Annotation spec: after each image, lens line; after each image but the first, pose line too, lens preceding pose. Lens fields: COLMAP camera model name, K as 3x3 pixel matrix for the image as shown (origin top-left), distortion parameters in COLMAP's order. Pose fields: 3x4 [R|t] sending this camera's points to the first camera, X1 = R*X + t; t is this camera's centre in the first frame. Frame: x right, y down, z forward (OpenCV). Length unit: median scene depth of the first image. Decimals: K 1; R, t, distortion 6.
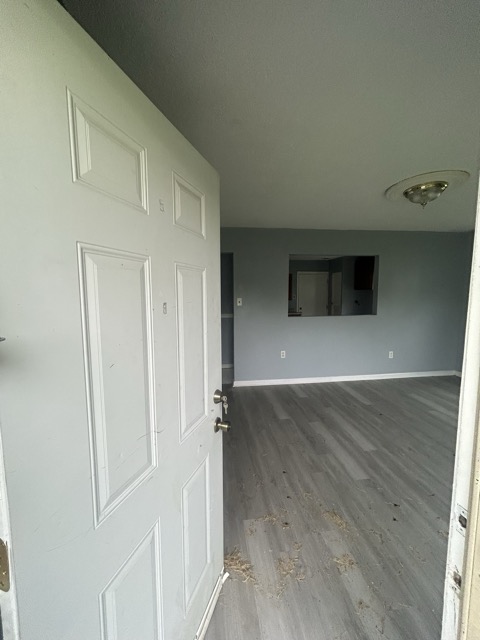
lens RADIAL K [[261.7, 0, 241.8], [0, 261.7, 318.5], [0, 0, 1]] dist [-0.000060, 0.000827]
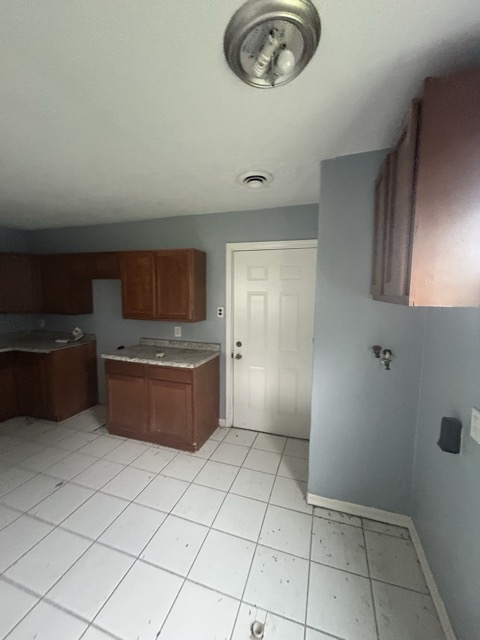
lens RADIAL K [[261.7, 0, 241.8], [0, 261.7, 318.5], [0, 0, 1]] dist [-0.000060, 0.000827]
pose [[0.900461, 0.062770, -0.430383, 0.947440], [-0.063204, 0.997912, 0.013304, -0.196196], [0.430319, 0.015222, 0.902548, 1.640698]]
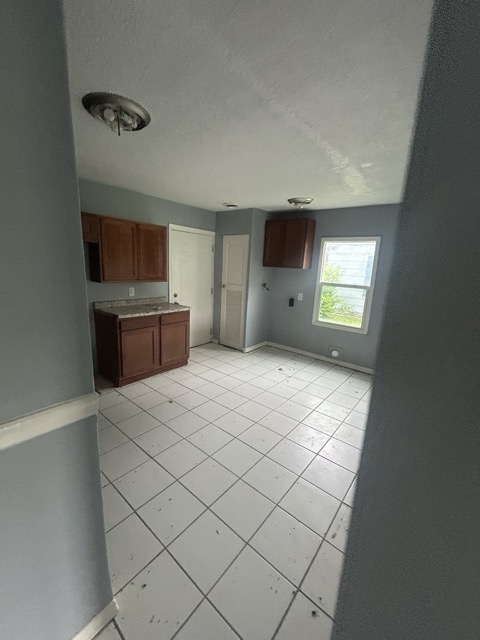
lens RADIAL K [[261.7, 0, 241.8], [0, 261.7, 318.5], [0, 0, 1]] dist [-0.000060, 0.000827]
pose [[0.729403, -0.094141, 0.677576, -0.112190], [0.009161, 0.991741, 0.127929, -0.145664], [-0.684023, -0.087105, 0.724241, 1.247669]]
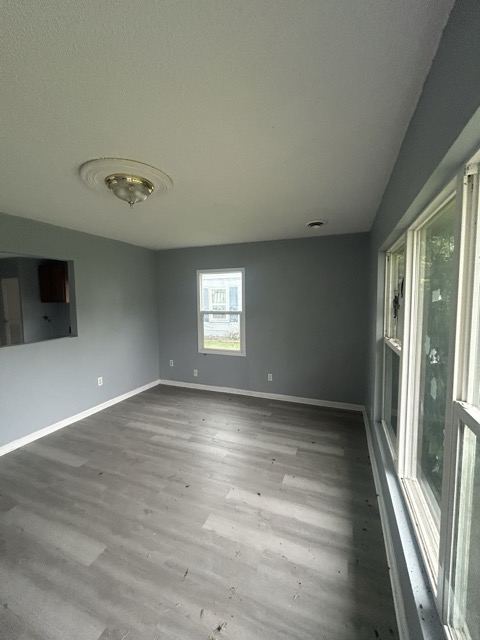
lens RADIAL K [[261.7, 0, 241.8], [0, 261.7, 318.5], [0, 0, 1]] dist [-0.000060, 0.000827]
pose [[0.489973, -0.057588, 0.869834, 0.104324], [0.090619, 0.995774, 0.014881, -0.045708], [-0.867015, 0.071532, 0.493121, 0.248499]]
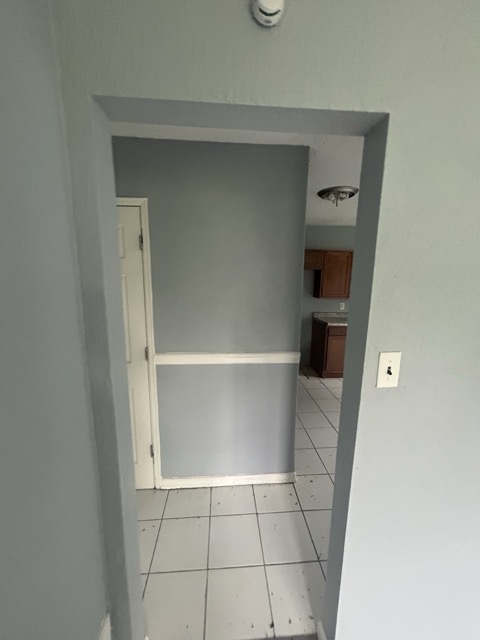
lens RADIAL K [[261.7, 0, 241.8], [0, 261.7, 318.5], [0, 0, 1]] dist [-0.000060, 0.000827]
pose [[0.998084, 0.035741, -0.050509, -0.144552], [-0.031800, 0.996541, 0.076784, -0.145204], [0.053078, -0.075031, 0.995768, 0.977286]]
